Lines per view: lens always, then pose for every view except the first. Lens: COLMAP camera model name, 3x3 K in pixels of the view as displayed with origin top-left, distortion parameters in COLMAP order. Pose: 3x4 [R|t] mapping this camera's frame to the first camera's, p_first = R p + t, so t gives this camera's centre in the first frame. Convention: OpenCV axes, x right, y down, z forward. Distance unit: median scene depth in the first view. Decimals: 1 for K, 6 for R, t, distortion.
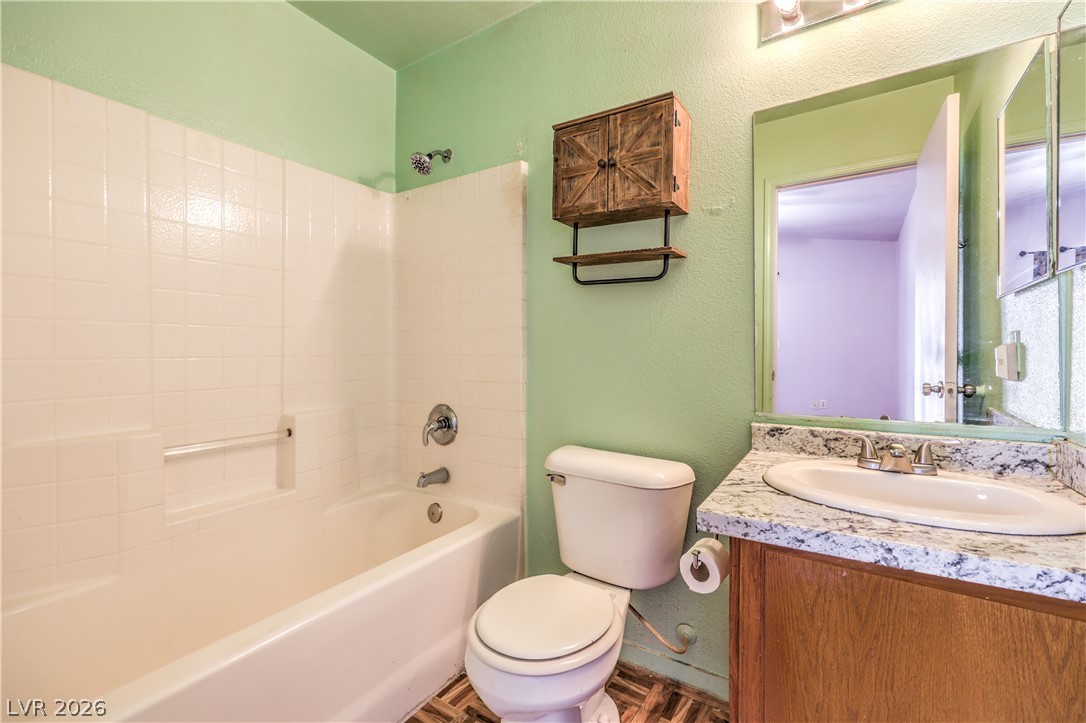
lens RADIAL K [[449.6, 0, 553.7], [0, 449.6, 344.7], [0, 0, 1]] dist [0.001415, 0.000481]
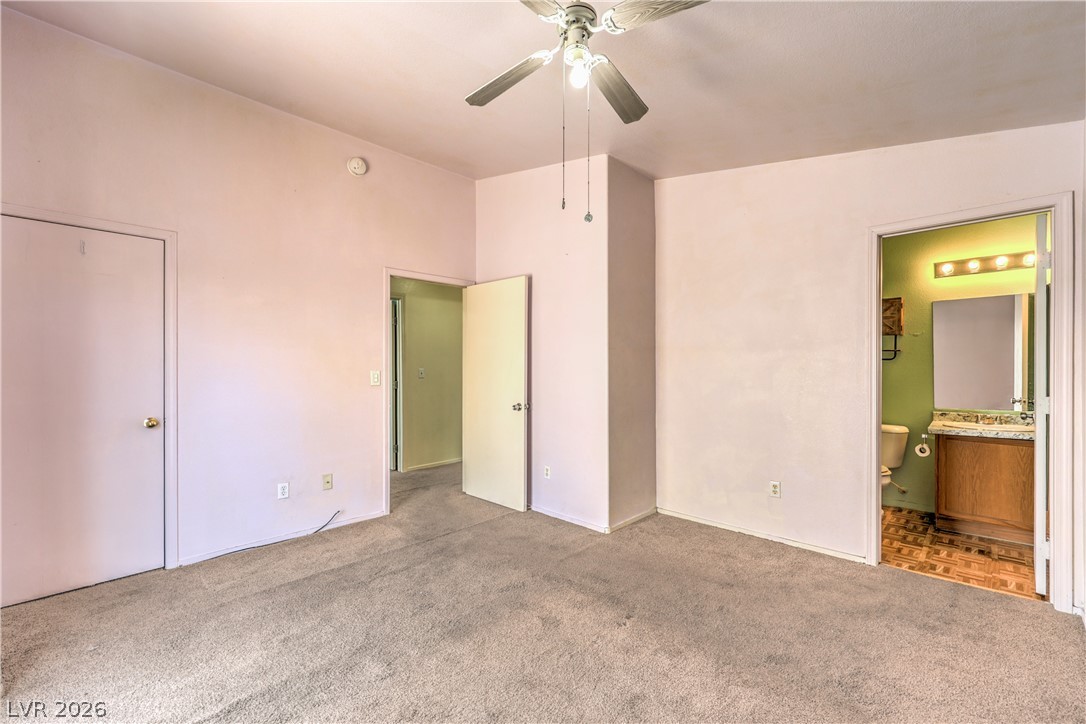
lens RADIAL K [[444.7, 0, 547.7], [0, 444.7, 368.6], [0, 0, 1]] dist [-0.001239, 0.000228]
pose [[0.980021, -0.010549, -0.198614, -1.412152], [0.011757, 0.999919, 0.004903, -0.142775], [0.198546, -0.007141, 0.980066, -2.275819]]
